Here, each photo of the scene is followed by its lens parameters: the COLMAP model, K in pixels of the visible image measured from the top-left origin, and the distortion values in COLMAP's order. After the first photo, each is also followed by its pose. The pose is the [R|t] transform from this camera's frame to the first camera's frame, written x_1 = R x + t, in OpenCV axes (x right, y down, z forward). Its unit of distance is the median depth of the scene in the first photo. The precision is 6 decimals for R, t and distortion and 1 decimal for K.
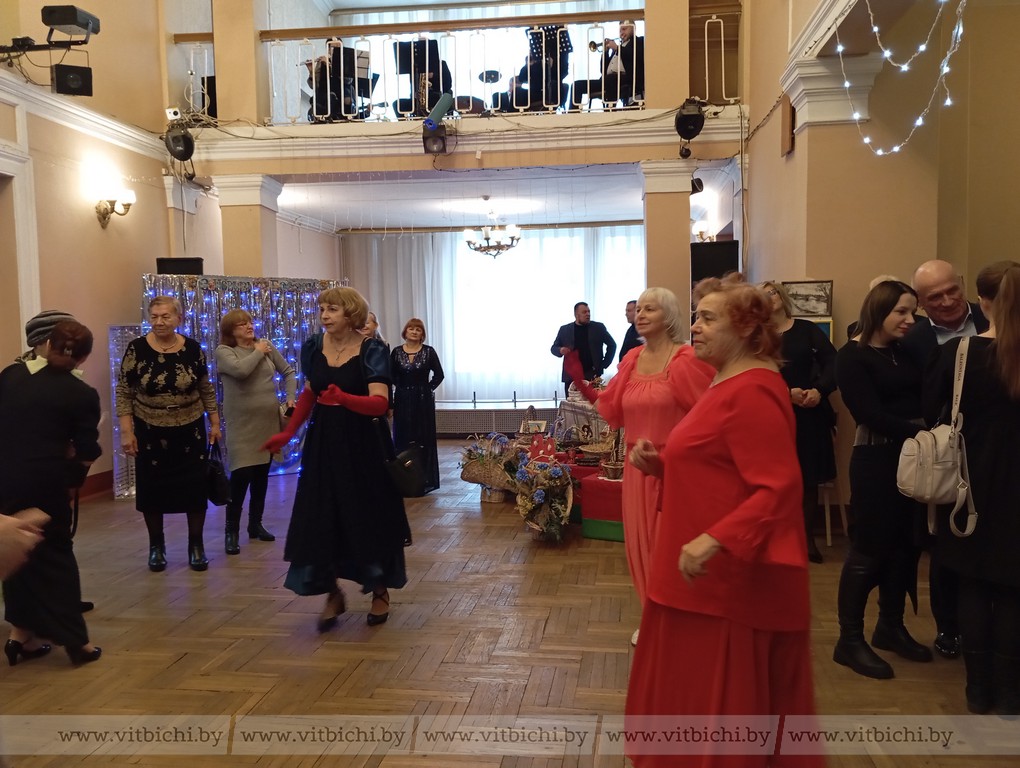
lens RADIAL K [[893.2, 0, 514.6], [0, 893.2, 378.8], [0, 0, 1]] dist [0.067379, -0.078314]
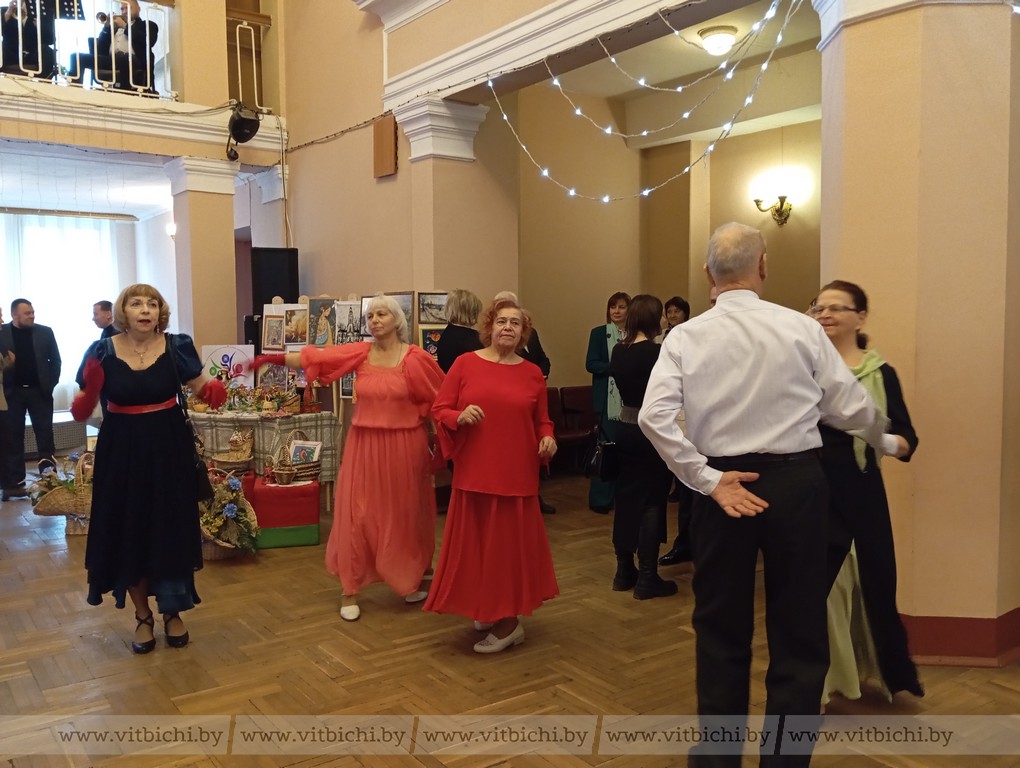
lens RADIAL K [[893.2, 0, 514.6], [0, 893.2, 378.8], [0, 0, 1]] dist [0.067379, -0.078314]
pose [[0.729556, -0.028090, 0.683344, -0.252685], [0.033036, 0.999437, 0.005813, -0.001622], [-0.683123, 0.018334, 0.730074, 0.067726]]
